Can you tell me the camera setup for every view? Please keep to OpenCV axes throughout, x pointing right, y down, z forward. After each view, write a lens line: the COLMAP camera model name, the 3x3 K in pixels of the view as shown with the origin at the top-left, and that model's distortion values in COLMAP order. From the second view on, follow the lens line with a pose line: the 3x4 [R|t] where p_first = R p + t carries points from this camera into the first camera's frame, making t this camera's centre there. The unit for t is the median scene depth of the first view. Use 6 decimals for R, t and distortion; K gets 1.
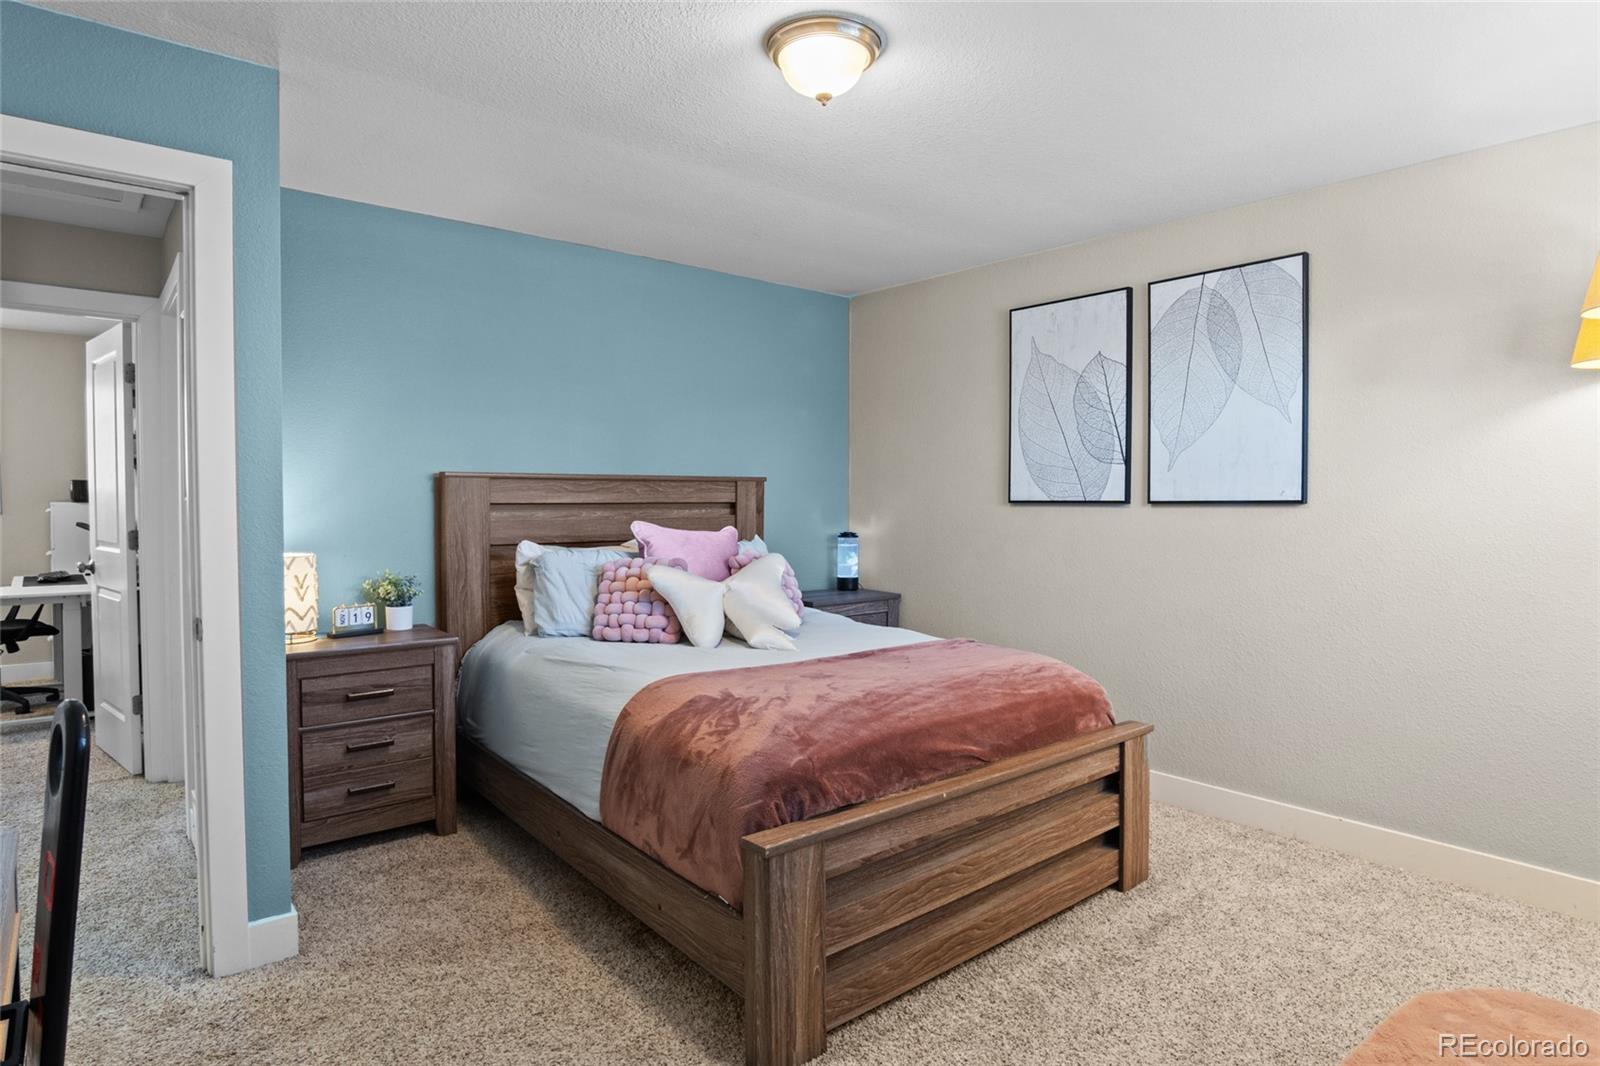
lens RADIAL K [[871.0, 0, 804.8], [0, 871.0, 539.9], [0, 0, 1]] dist [-0.026609, 0.000190]
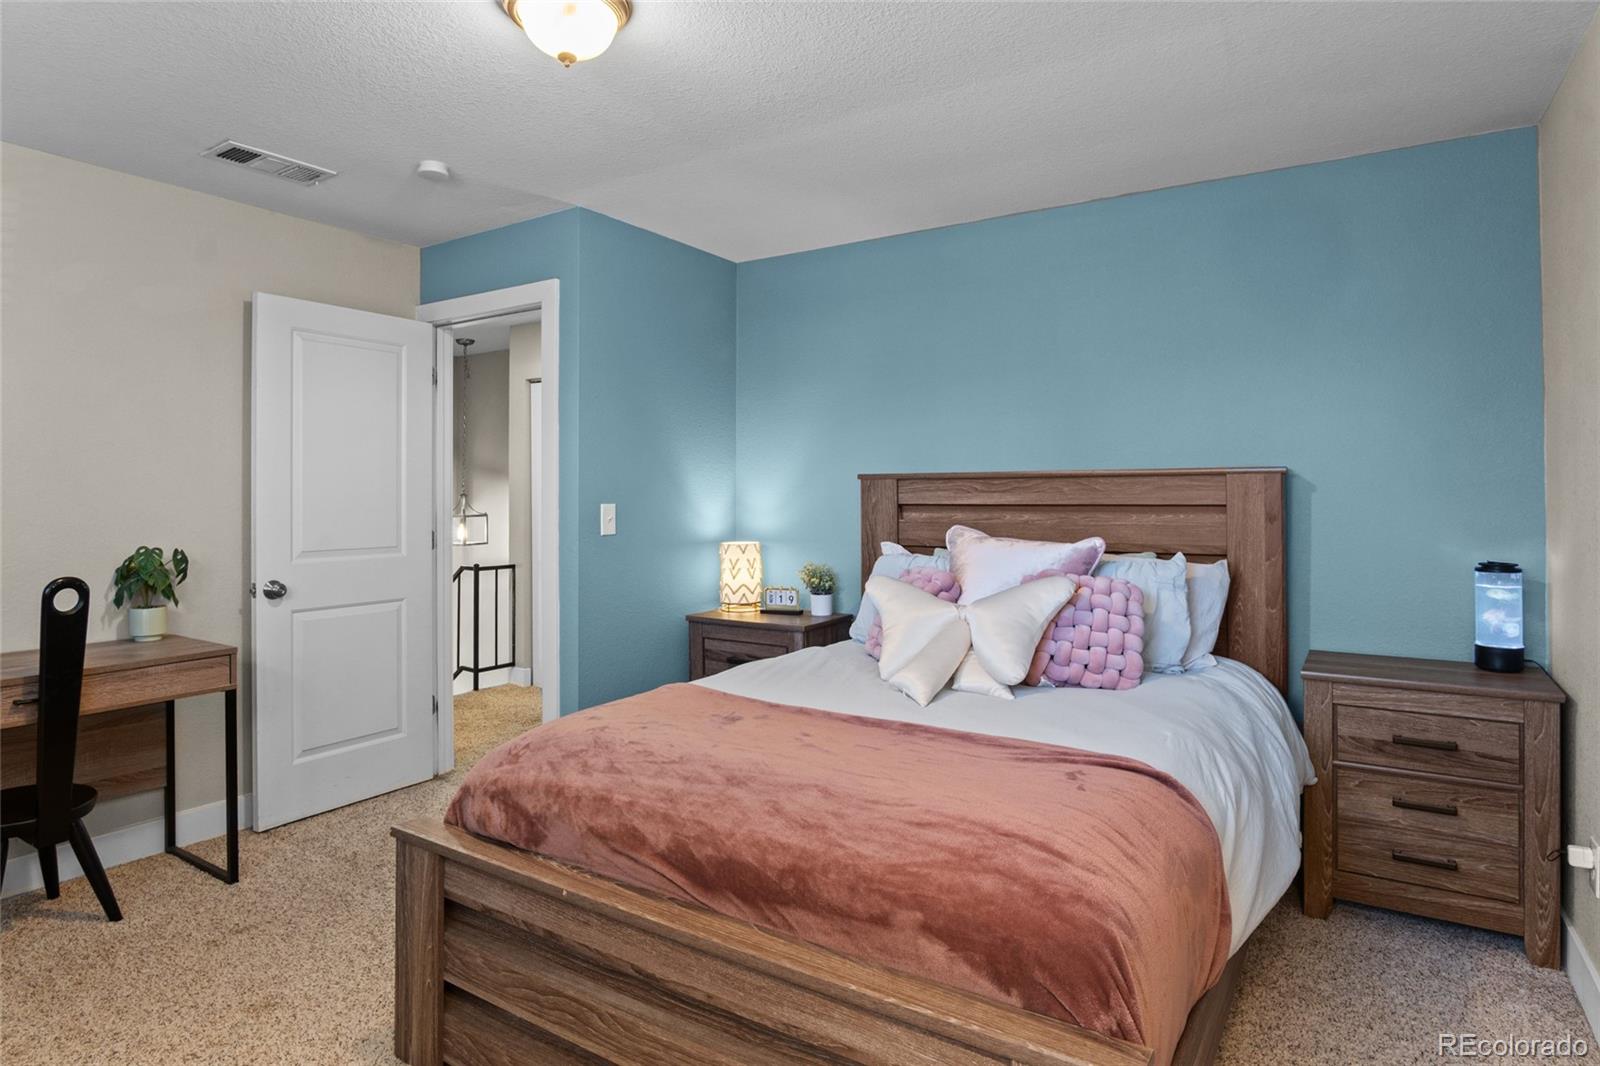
lens RADIAL K [[871.7, 0, 785.1], [0, 871.7, 502.6], [0, 0, 1]] dist [-0.026106, 0.000397]
pose [[0.299062, 0.002204, -0.954231, 0.695192], [-0.044634, 0.998935, -0.011682, -0.032128], [0.953189, 0.046085, 0.298842, 0.703323]]
